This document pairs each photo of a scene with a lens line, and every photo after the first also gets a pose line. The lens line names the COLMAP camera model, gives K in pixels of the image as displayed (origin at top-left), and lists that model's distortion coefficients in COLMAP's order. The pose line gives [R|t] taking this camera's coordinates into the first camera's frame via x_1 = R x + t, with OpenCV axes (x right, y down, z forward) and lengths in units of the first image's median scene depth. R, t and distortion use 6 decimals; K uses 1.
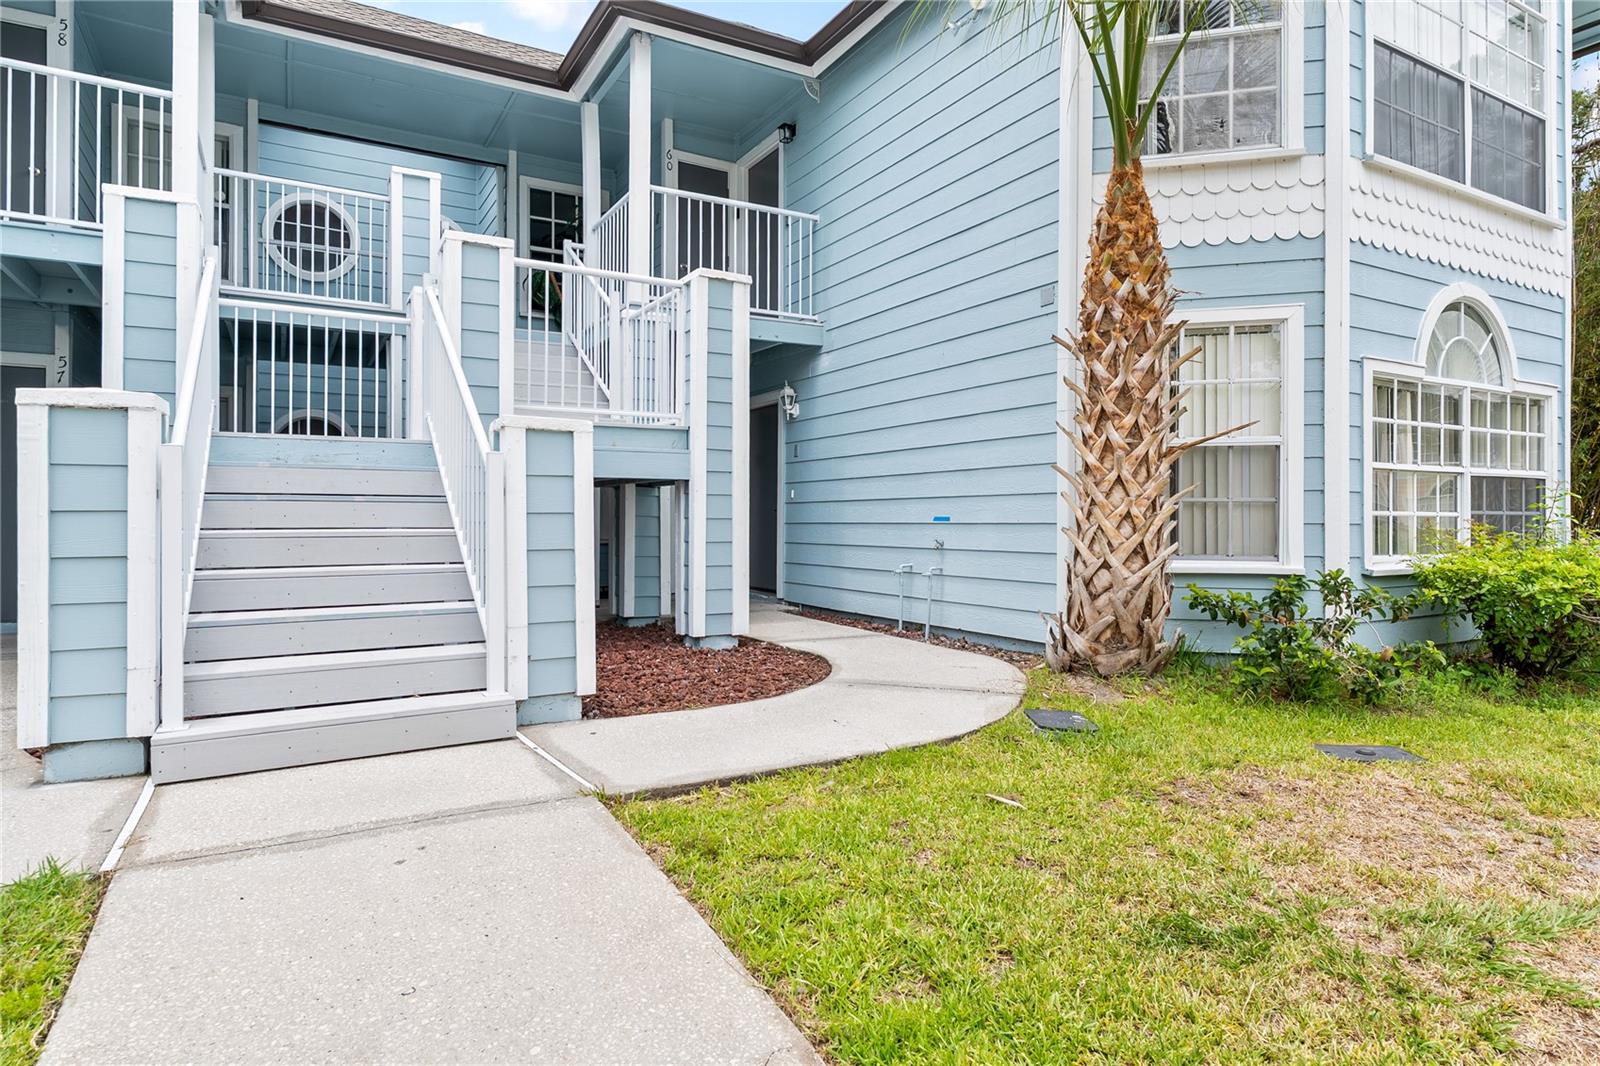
lens RADIAL K [[881.8, 0, 795.4], [0, 881.8, 529.4], [0, 0, 1]] dist [-0.003080, 0.000643]
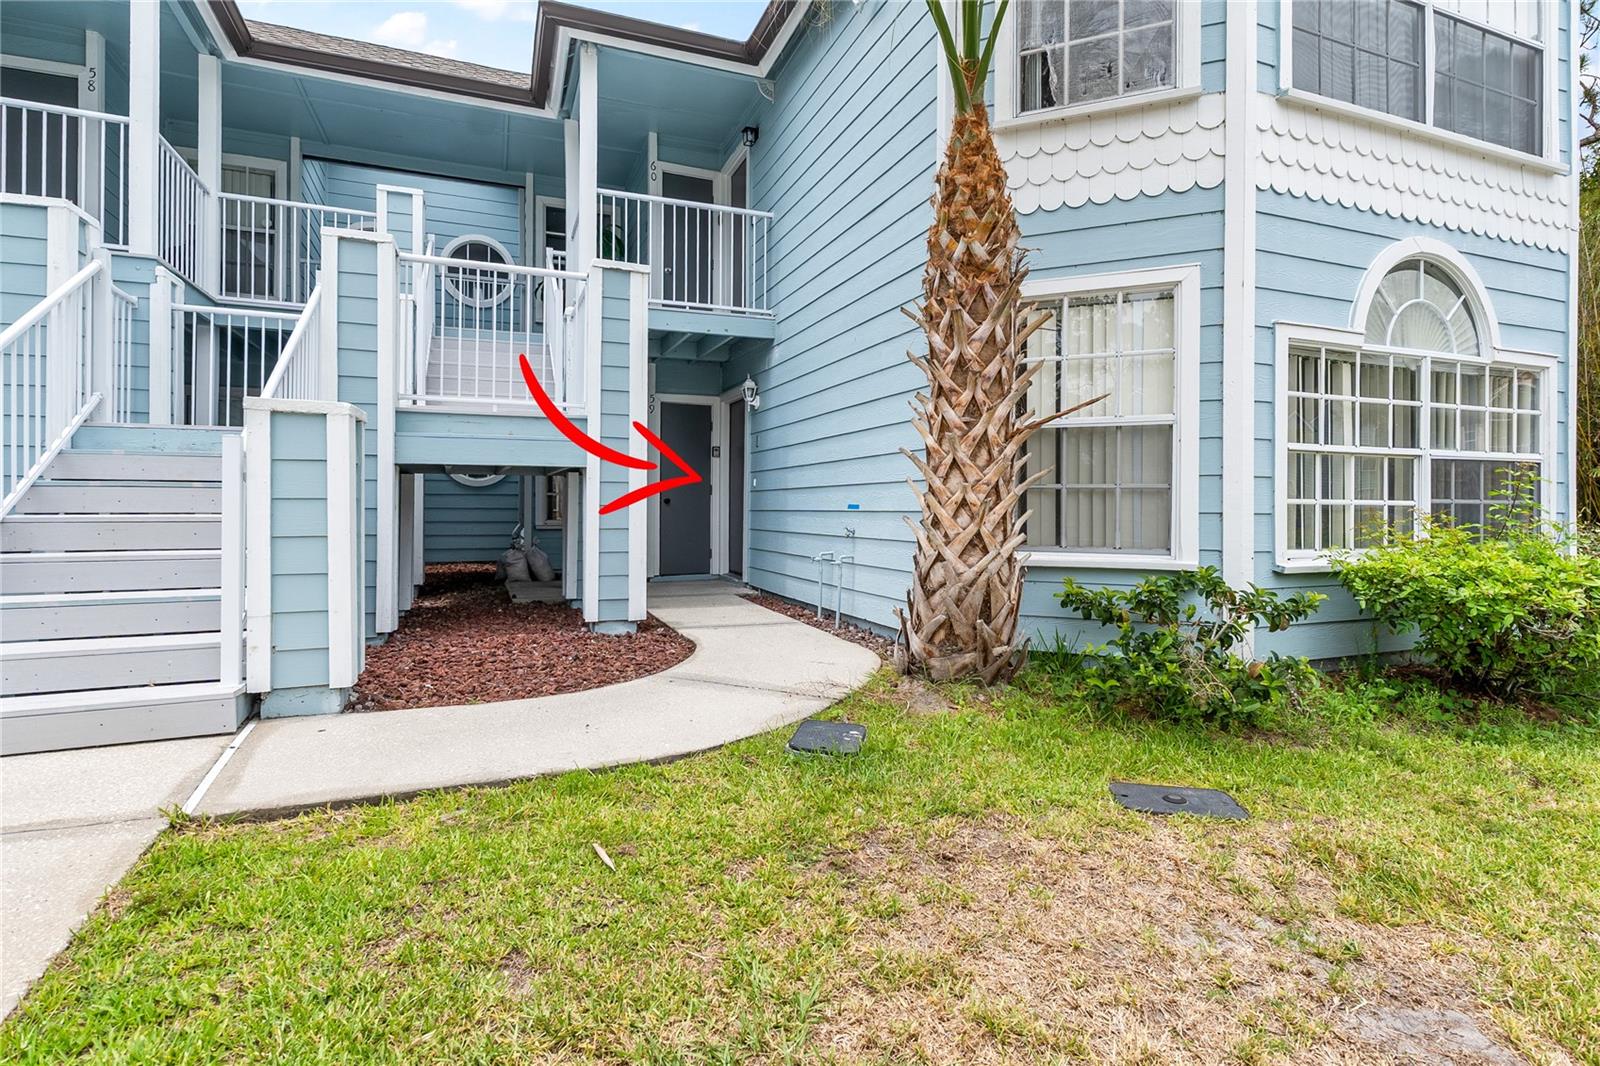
lens RADIAL K [[763.5, 0, 798.9], [0, 763.5, 515.8], [0, 0, 1]] dist [-0.001395, 0.001314]
pose [[0.990342, 0.004856, -0.138564, 0.278338], [-0.004890, 0.999988, 0.000098, -0.001799], [0.138563, 0.000580, 0.990354, 0.182649]]
